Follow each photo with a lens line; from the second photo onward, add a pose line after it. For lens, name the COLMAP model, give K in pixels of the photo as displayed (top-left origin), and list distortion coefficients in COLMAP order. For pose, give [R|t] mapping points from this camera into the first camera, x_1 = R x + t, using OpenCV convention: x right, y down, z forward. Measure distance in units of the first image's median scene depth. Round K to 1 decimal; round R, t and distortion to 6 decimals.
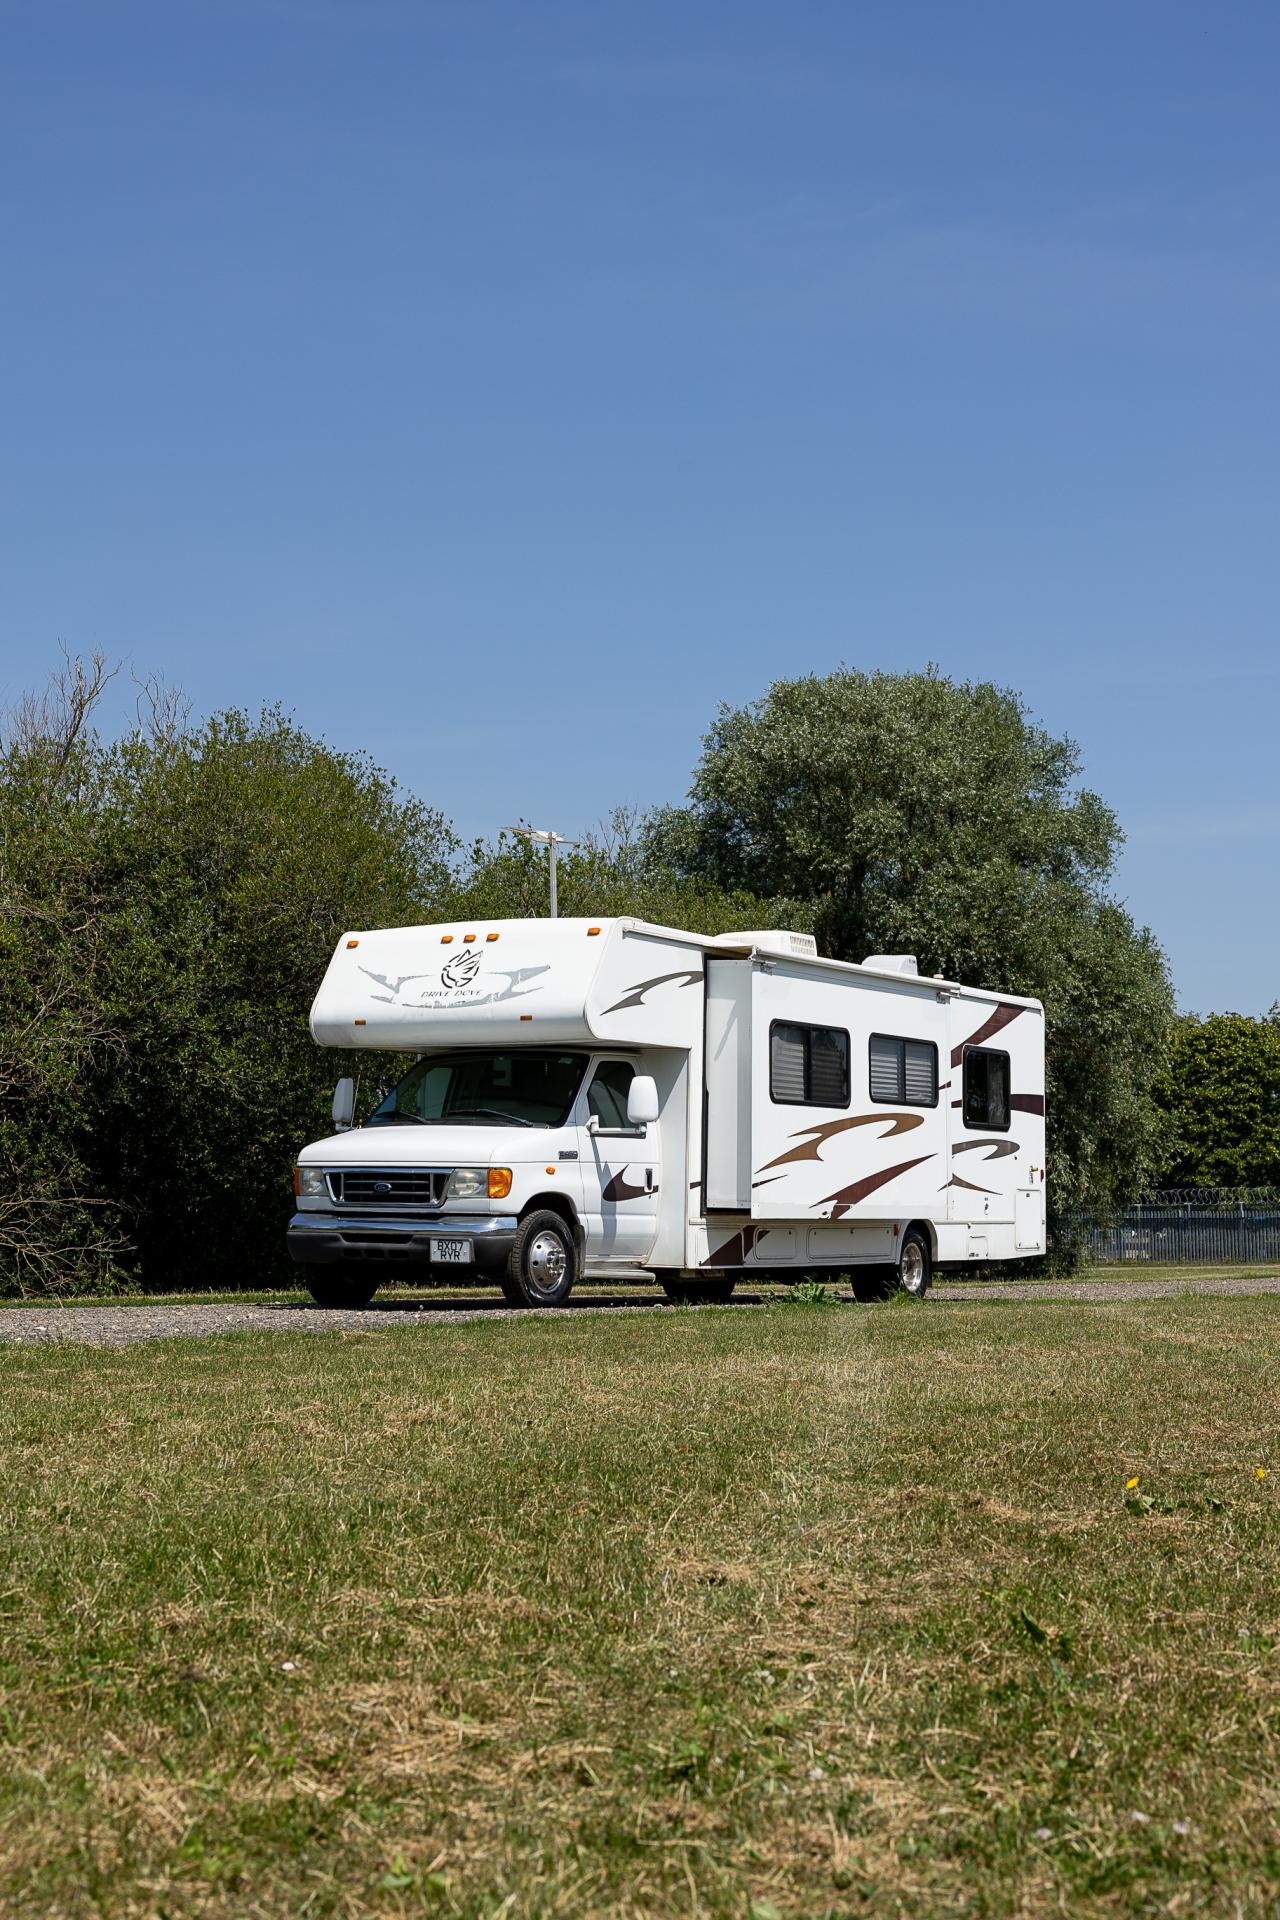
lens RADIAL K [[2644.8, 0, 665.3], [0, 2644.8, 976.2], [0, 0, 1]] dist [0.013272, 0.000000]
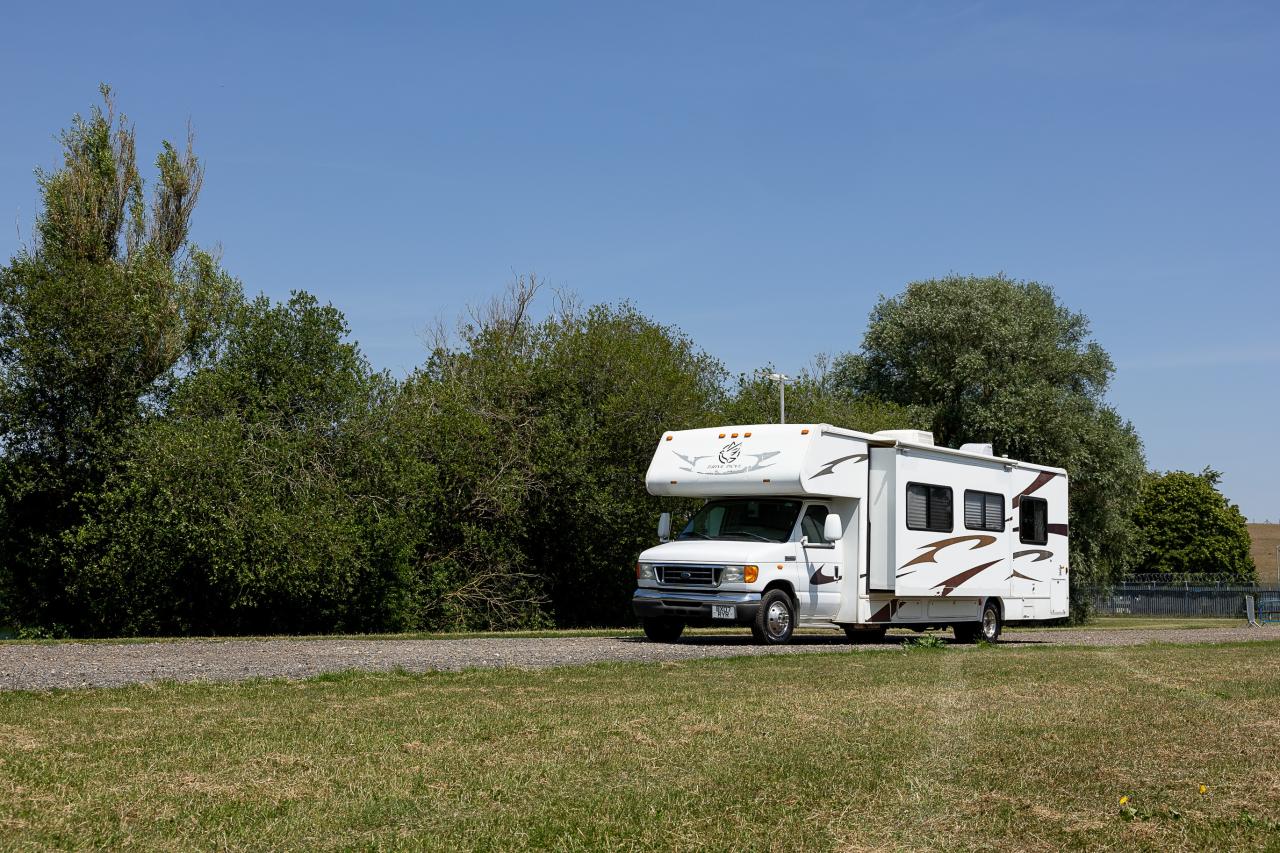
lens RADIAL K [[1477.1, 0, 642.8], [0, 1477.1, 438.3], [0, 0, 1]] dist [0.006761, 0.000000]
pose [[0.990536, 0.001922, -0.137240, 0.000869], [-0.002638, 0.999984, -0.005035, -0.006462], [0.137228, 0.005349, 0.990525, 0.007670]]
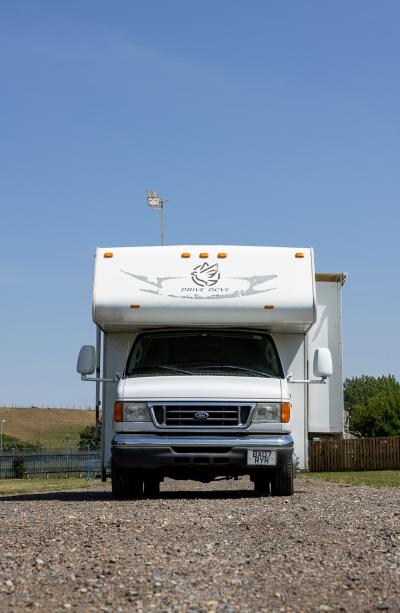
lens RADIAL K [[1220.8, 0, 199.0], [0, 1220.8, 305.9], [0, 0, 1]] dist [-0.017678, 0.000000]
pose [[0.866930, 0.053790, 0.495519, -0.395460], [-0.036468, 0.998340, -0.044571, 0.043347], [-0.497094, 0.020569, 0.867453, 0.359883]]
